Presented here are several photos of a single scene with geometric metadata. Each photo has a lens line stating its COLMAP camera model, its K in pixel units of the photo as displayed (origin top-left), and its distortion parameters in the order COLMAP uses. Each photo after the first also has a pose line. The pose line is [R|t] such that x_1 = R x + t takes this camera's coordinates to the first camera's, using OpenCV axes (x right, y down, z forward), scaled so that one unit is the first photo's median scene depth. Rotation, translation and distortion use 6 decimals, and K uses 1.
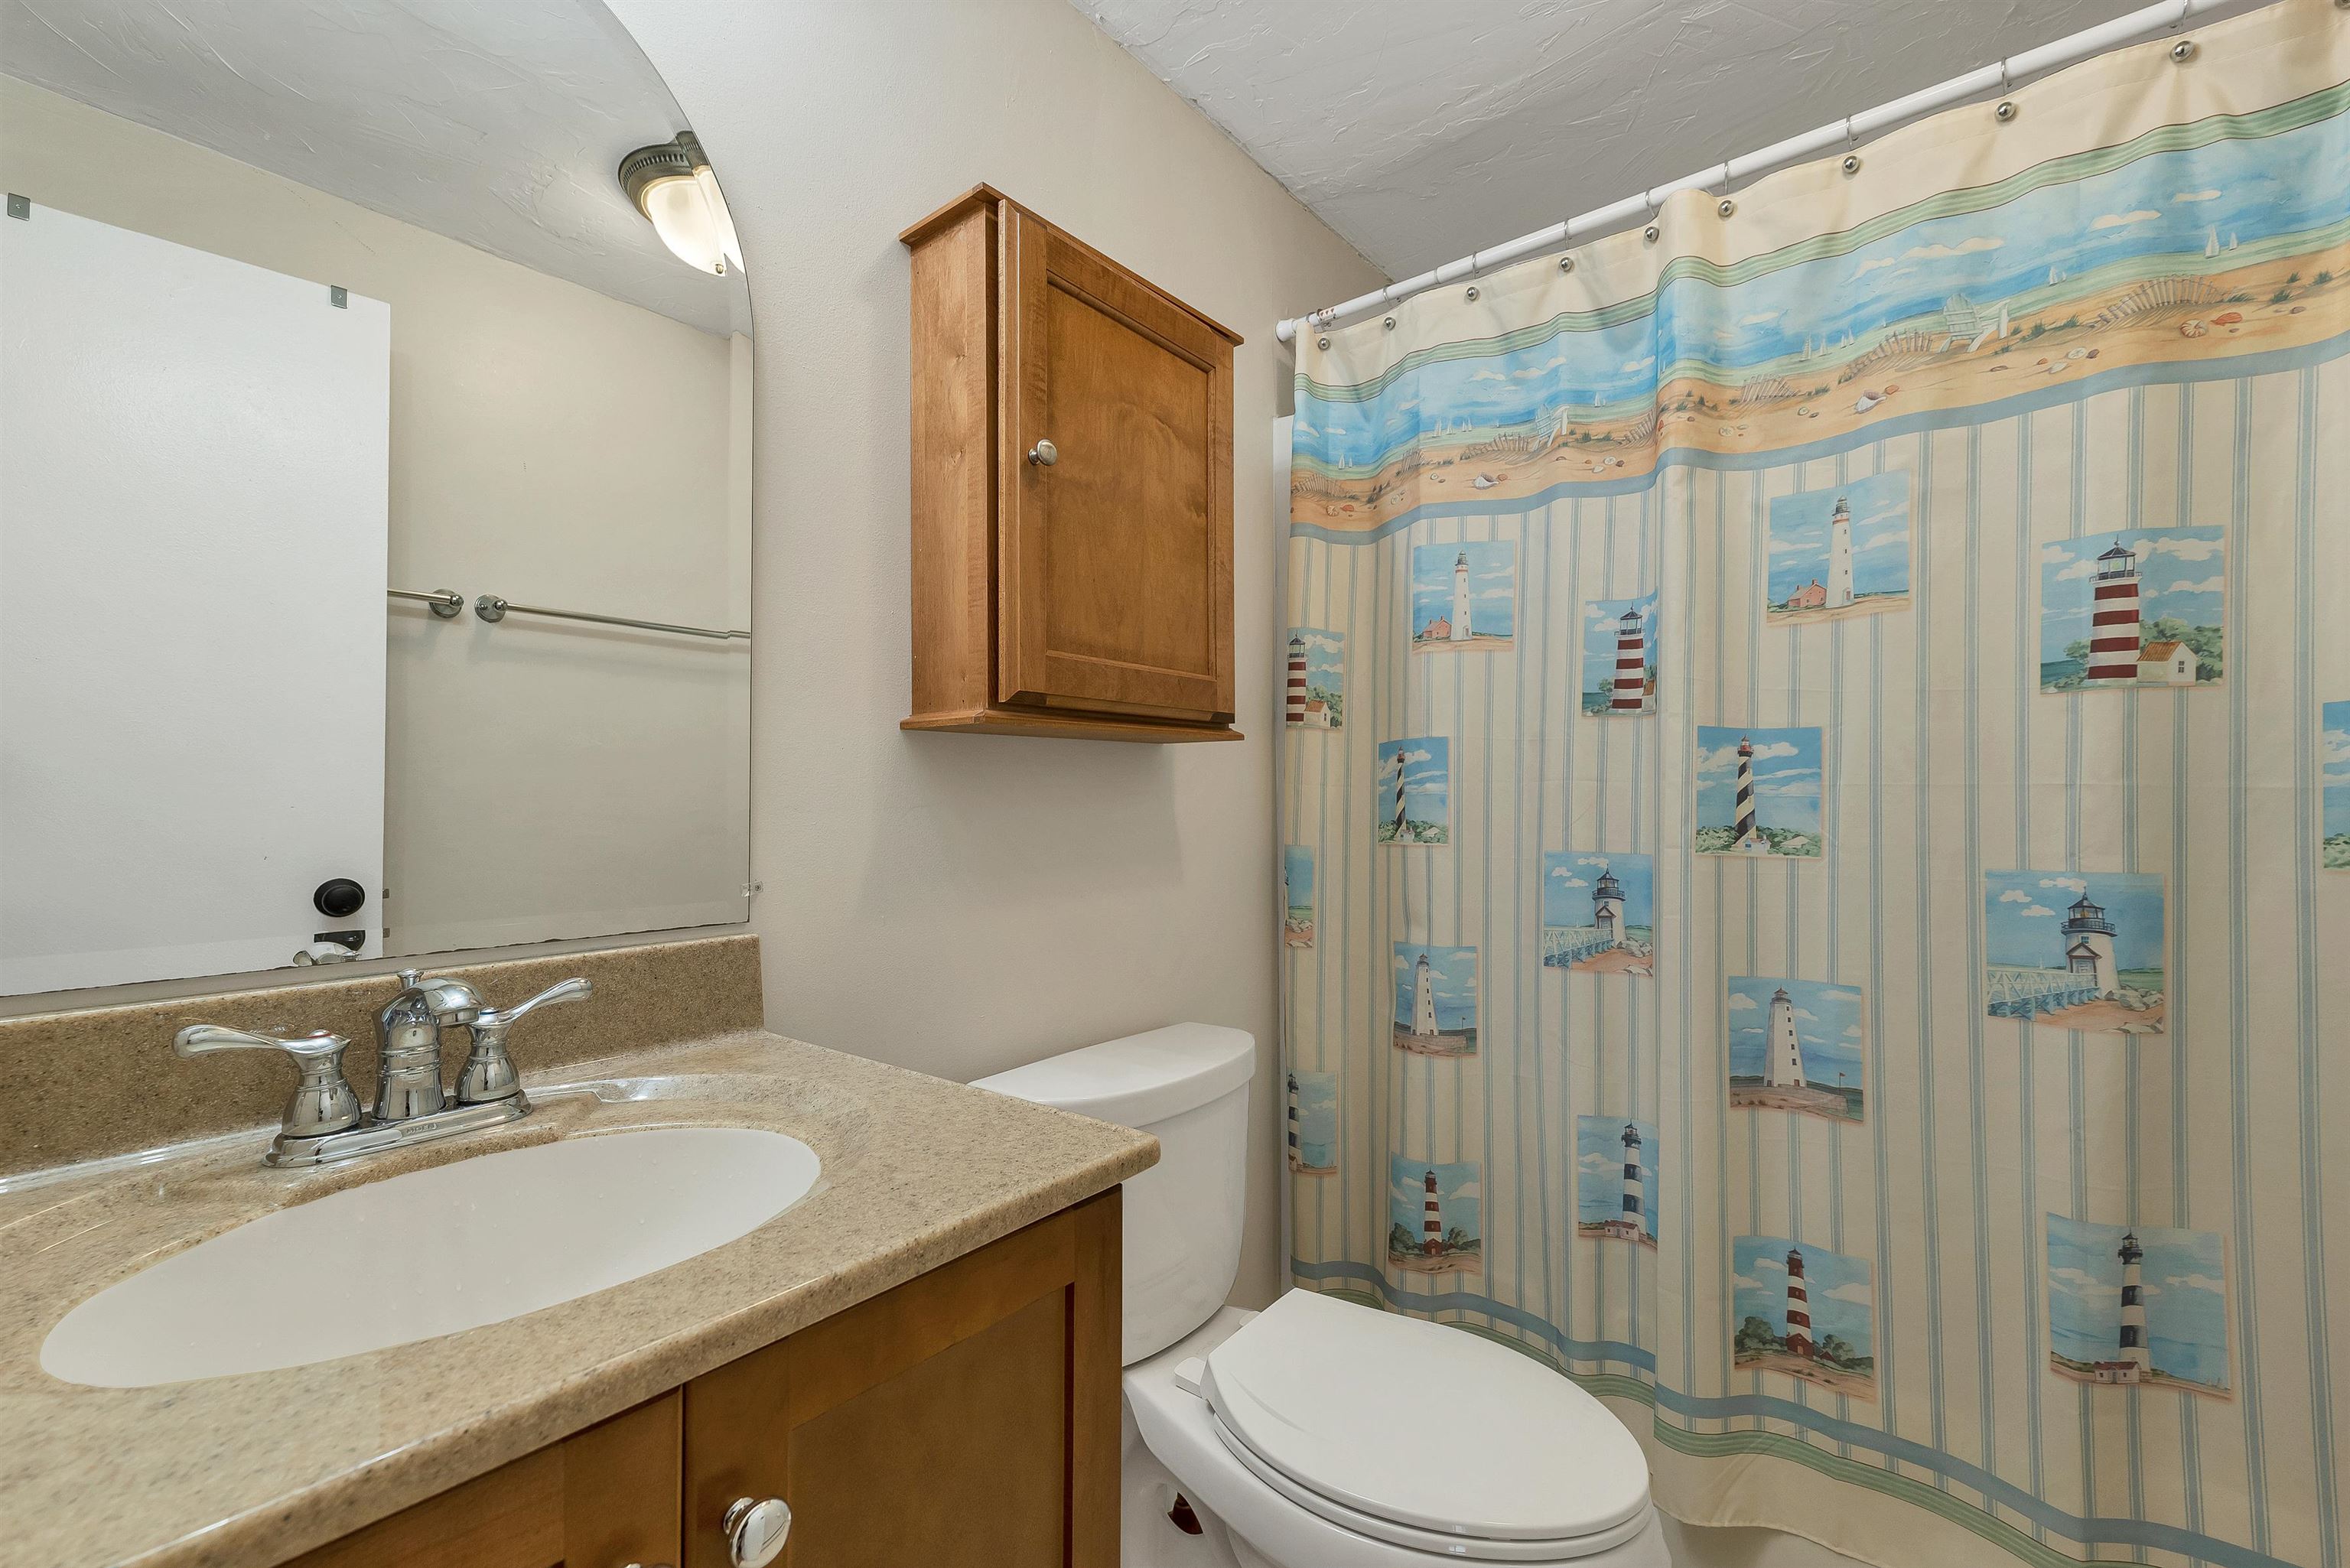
lens RADIAL K [[988.2, 0, 1168.0], [0, 988.2, 786.4], [0, 0, 1]] dist [-0.000009, -0.000177]
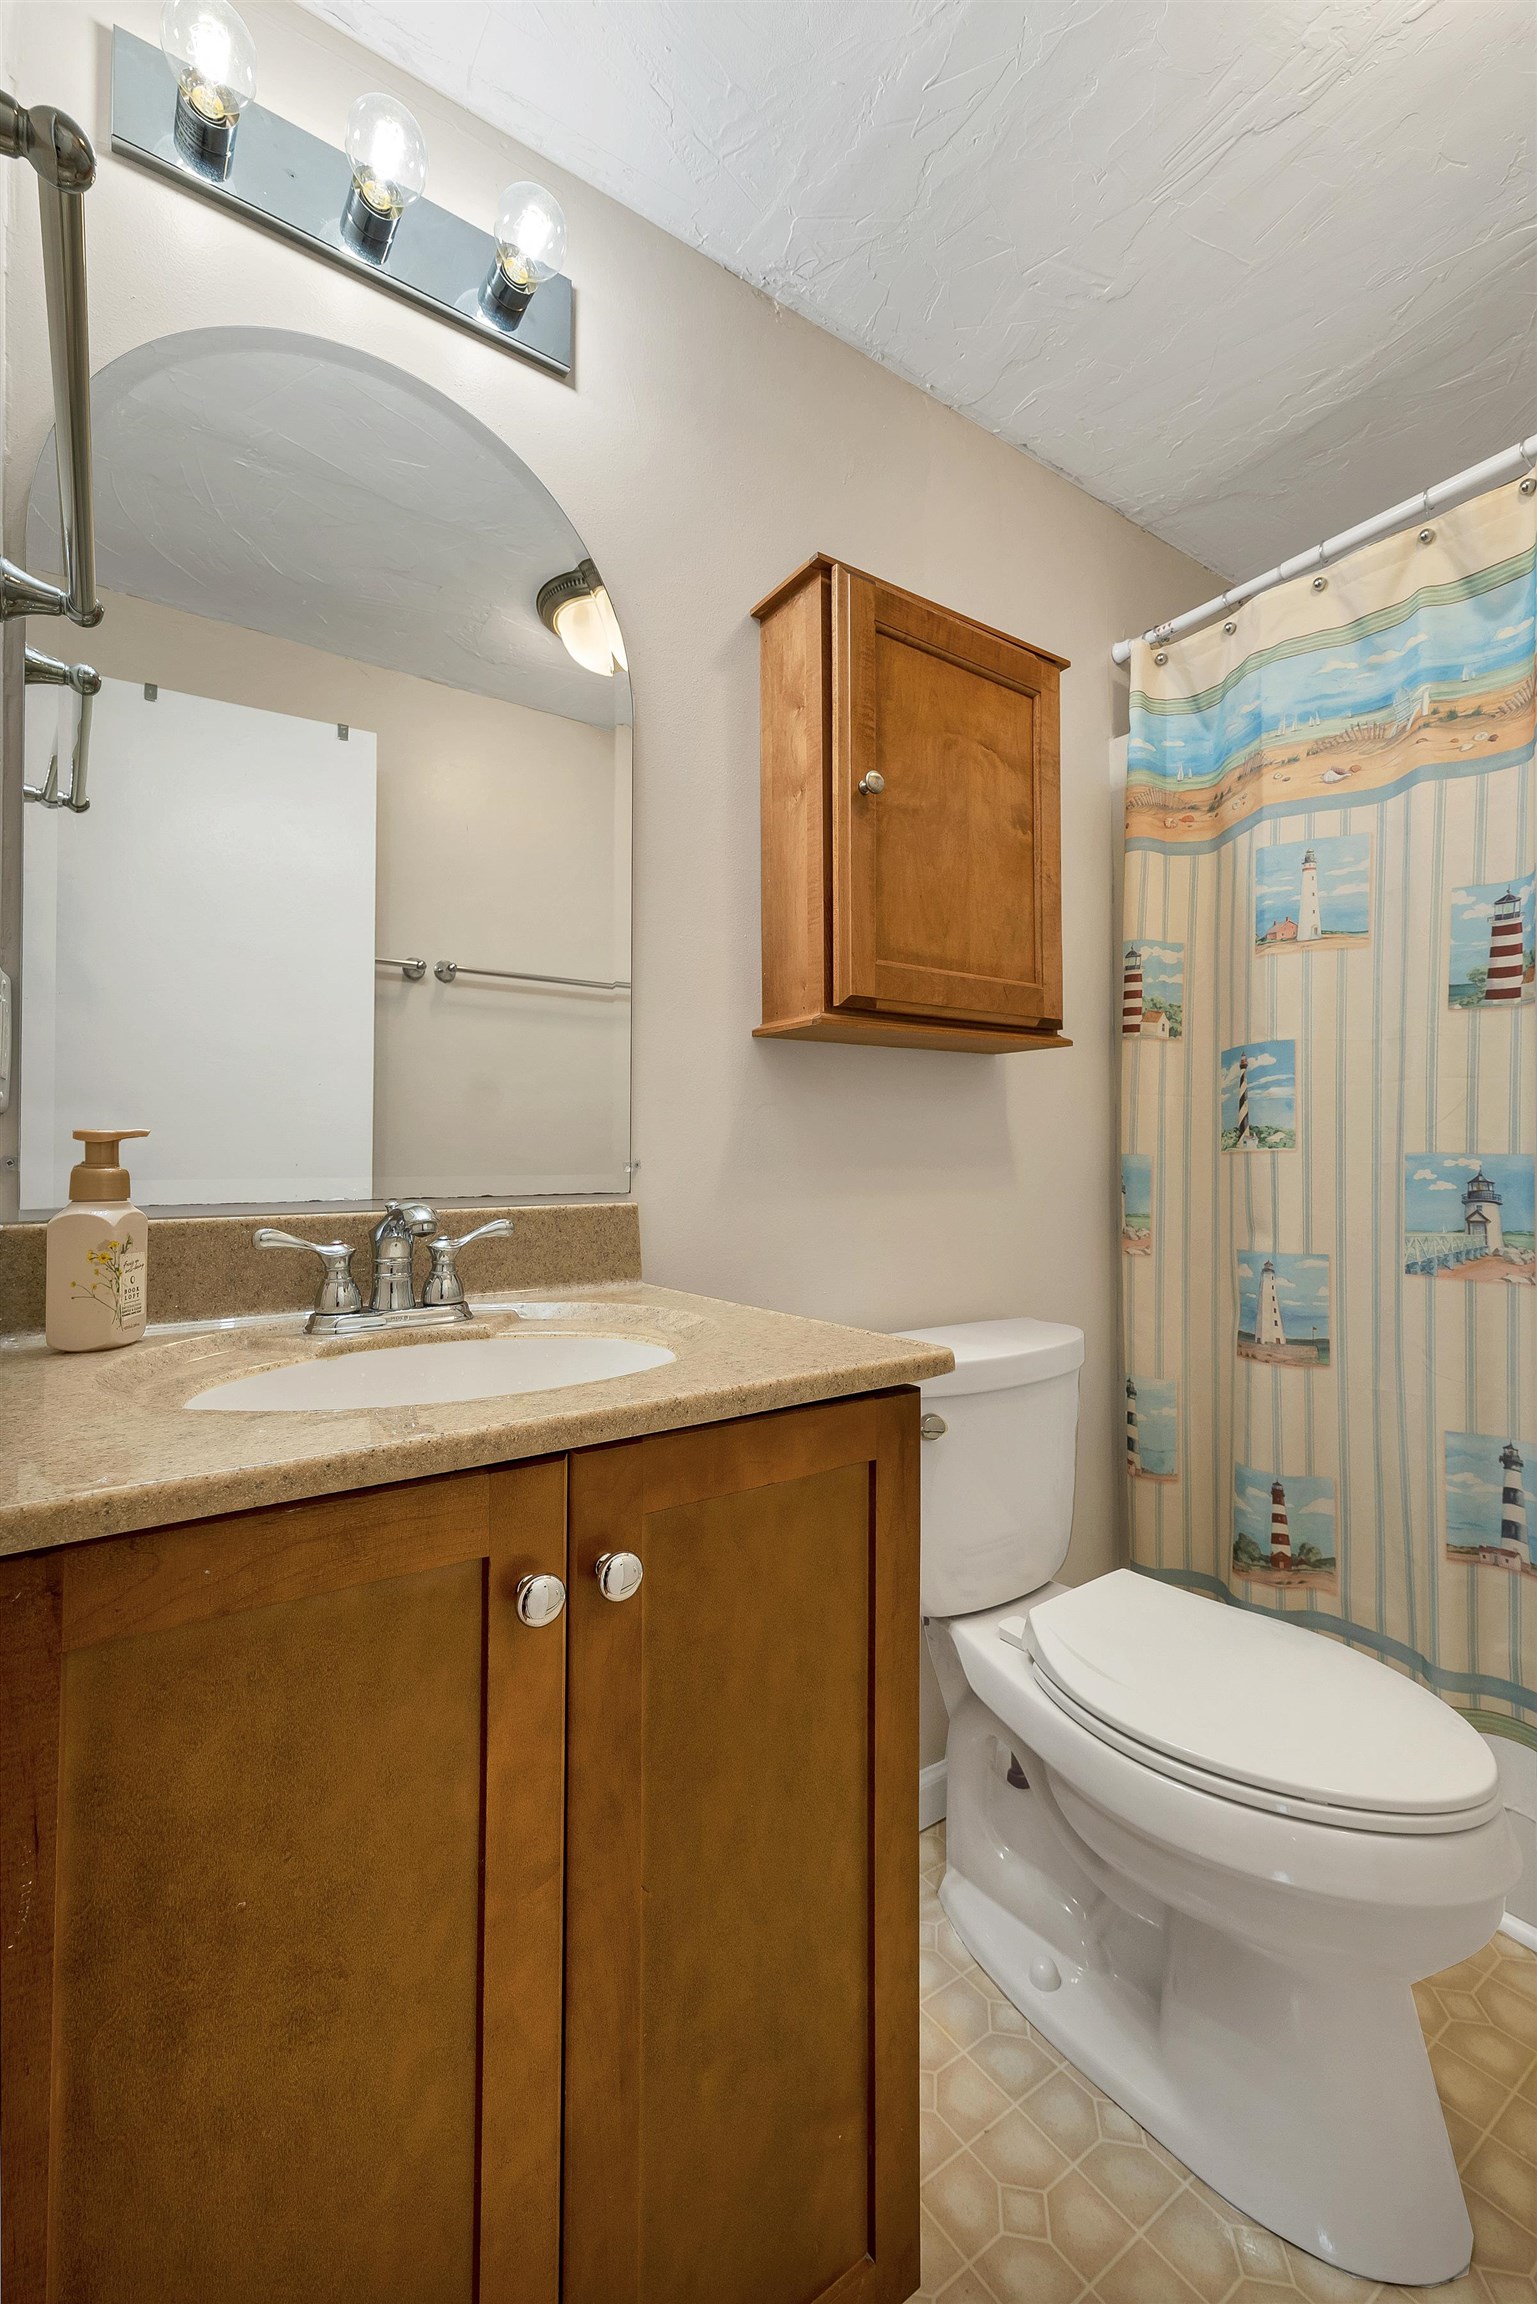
lens RADIAL K [[968.9, 0, 768.5], [0, 968.9, 1152.0], [0, 0, 1]] dist [-0.000009, -0.000177]
pose [[0.961081, -0.004157, -0.276237, 0.049621], [0.002863, 0.999983, -0.005087, 0.068371], [0.276253, 0.004098, 0.961076, -0.070253]]
